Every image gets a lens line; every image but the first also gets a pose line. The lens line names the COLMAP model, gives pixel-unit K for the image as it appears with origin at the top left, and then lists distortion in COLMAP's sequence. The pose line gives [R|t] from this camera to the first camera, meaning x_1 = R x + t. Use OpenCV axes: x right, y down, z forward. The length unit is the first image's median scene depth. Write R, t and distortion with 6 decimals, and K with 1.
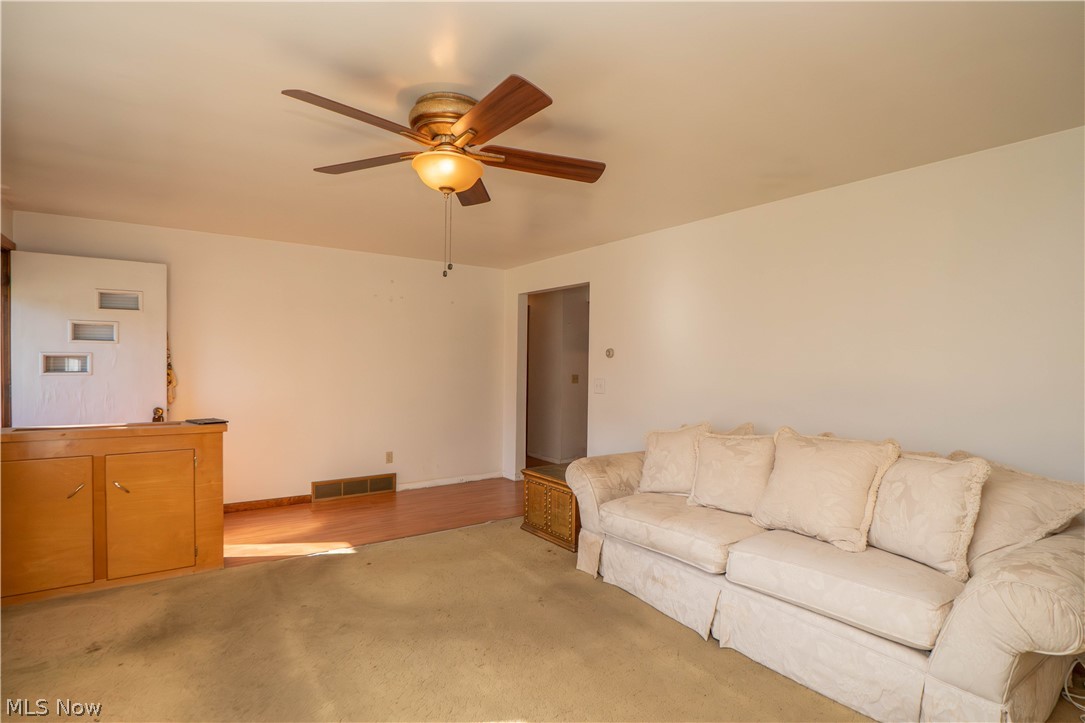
lens RADIAL K [[524.2, 0, 514.8], [0, 524.2, 361.7], [0, 0, 1]] dist [-0.014785, 0.000115]
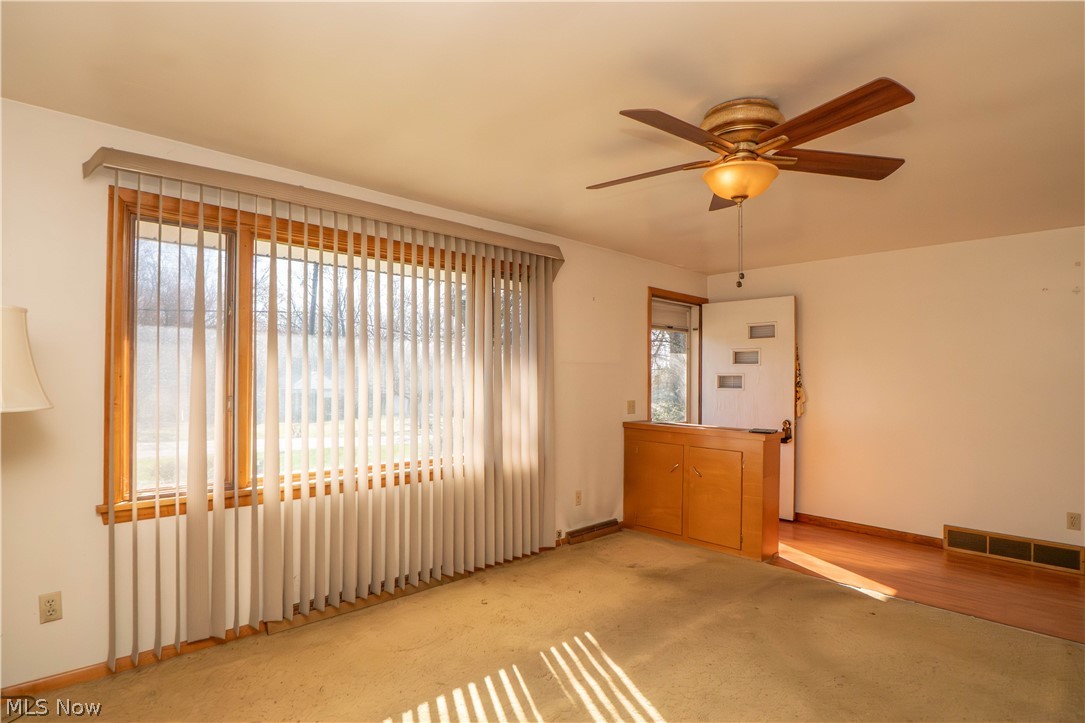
lens RADIAL K [[556.8, 0, 547.5], [0, 556.8, 371.4], [0, 0, 1]] dist [-0.036229, 0.006398]
pose [[0.177267, -0.017368, -0.984010, 0.455291], [-0.006856, 0.999798, -0.018882, 0.007318], [0.984139, 0.010094, 0.177112, 0.272306]]
